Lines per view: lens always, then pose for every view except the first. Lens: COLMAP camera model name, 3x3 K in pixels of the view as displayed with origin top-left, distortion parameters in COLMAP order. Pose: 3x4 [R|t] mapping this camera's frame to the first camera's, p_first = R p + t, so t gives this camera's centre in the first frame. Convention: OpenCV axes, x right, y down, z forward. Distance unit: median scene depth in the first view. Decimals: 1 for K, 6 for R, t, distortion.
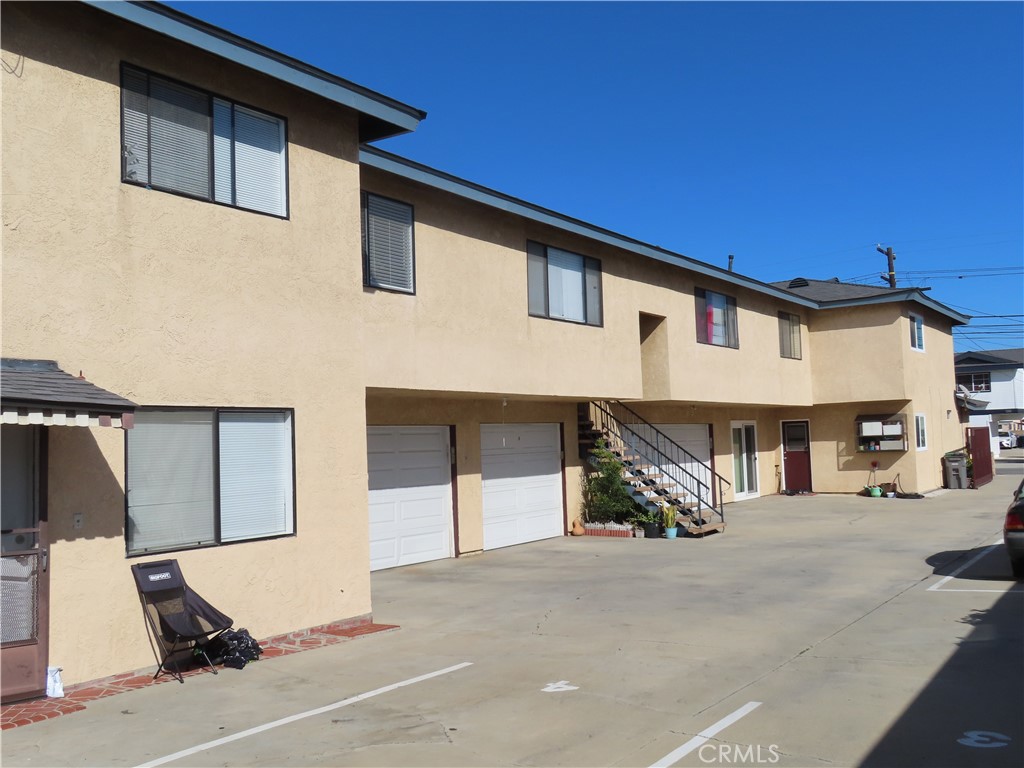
lens RADIAL K [[935.5, 0, 512.0], [0, 935.5, 384.0], [0, 0, 1]] dist [0.003757, -0.001281]
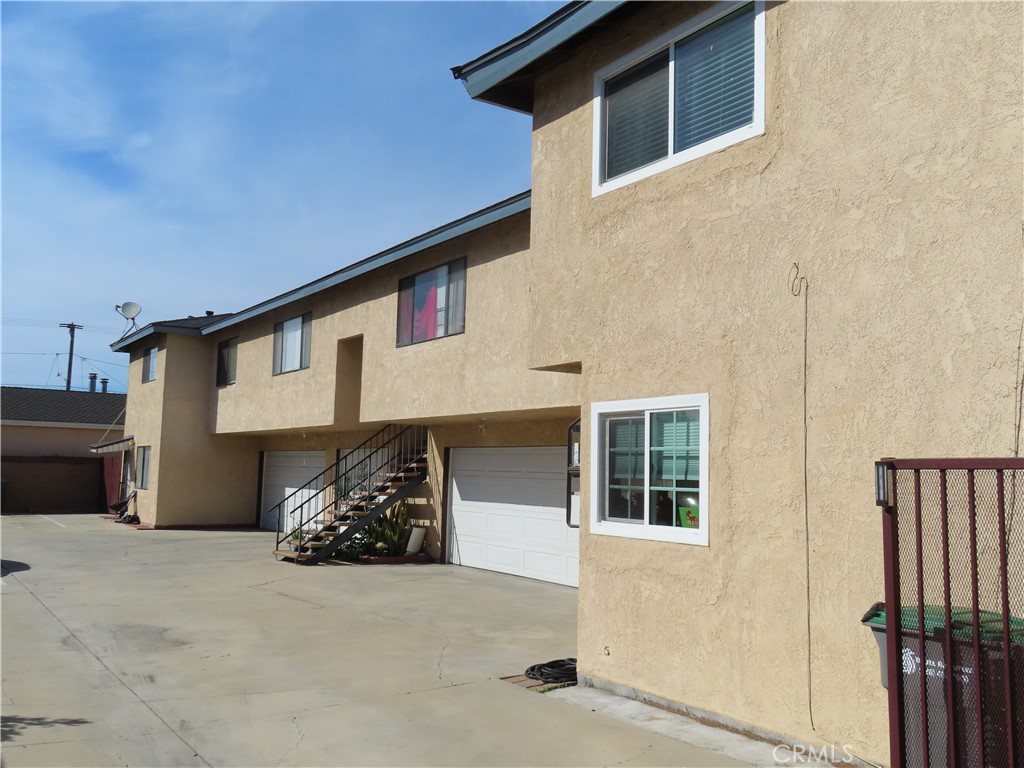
lens RADIAL K [[983.2, 0, 546.9], [0, 983.2, 381.4], [0, 0, 1]] dist [0.019699, 0.017366]
pose [[-0.362061, -0.024927, -0.931821, 0.945140], [0.084441, 0.994655, -0.059417, 0.045060], [0.928322, -0.100196, -0.358021, 1.433820]]
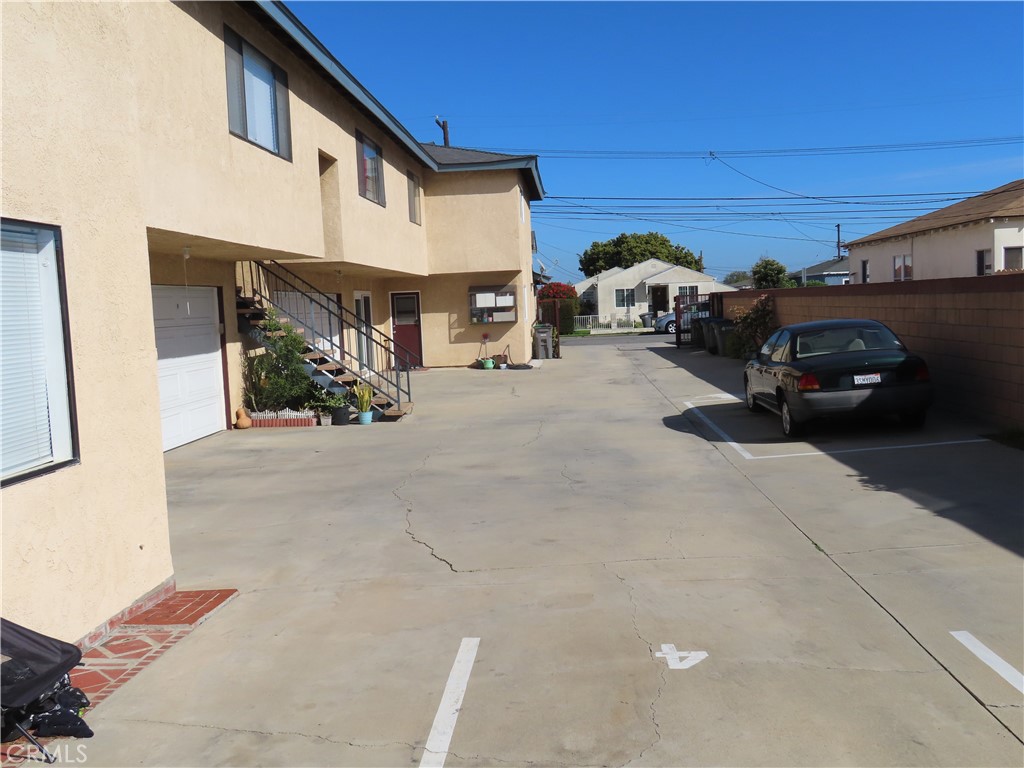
lens RADIAL K [[935.5, 0, 512.0], [0, 935.5, 384.0], [0, 0, 1]] dist [0.003757, -0.001281]
pose [[0.851617, -0.045346, 0.522200, -0.138961], [-0.021004, 0.992498, 0.120439, 0.021238], [-0.523744, -0.113536, 0.844276, 0.191578]]
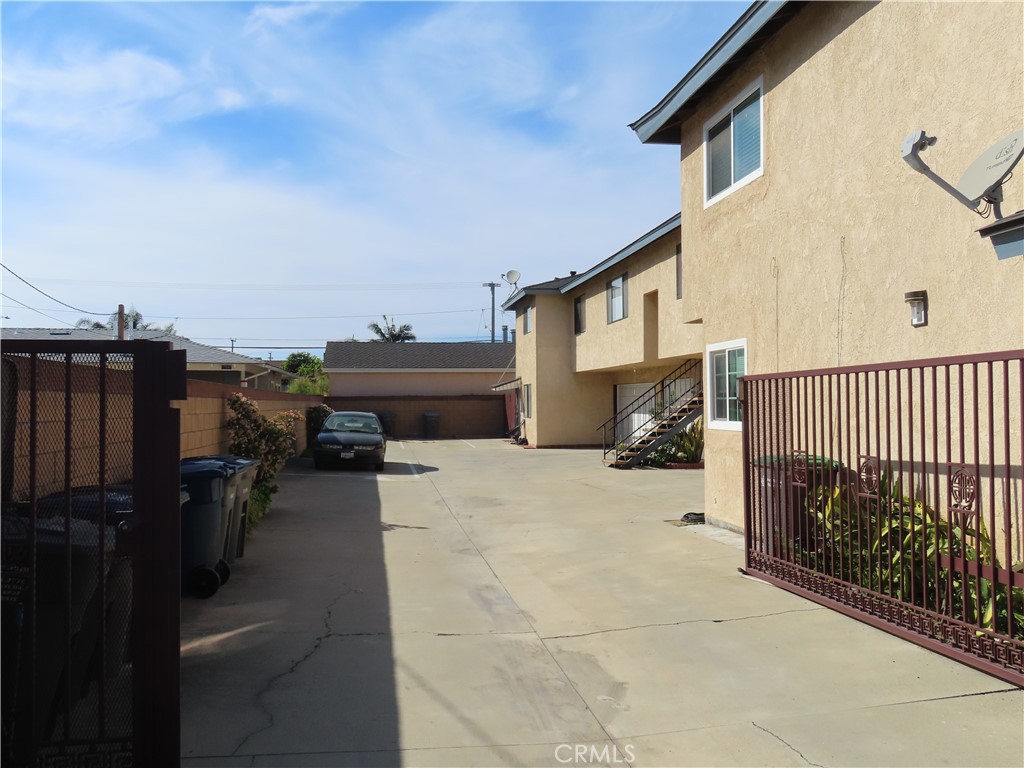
lens RADIAL K [[983.2, 0, 546.9], [0, 983.2, 381.4], [0, 0, 1]] dist [0.019699, 0.017366]
pose [[-0.703460, 0.064202, -0.707829, 1.082134], [0.123138, 0.991860, -0.032414, 0.062550], [0.699986, -0.109962, -0.705640, 1.681748]]
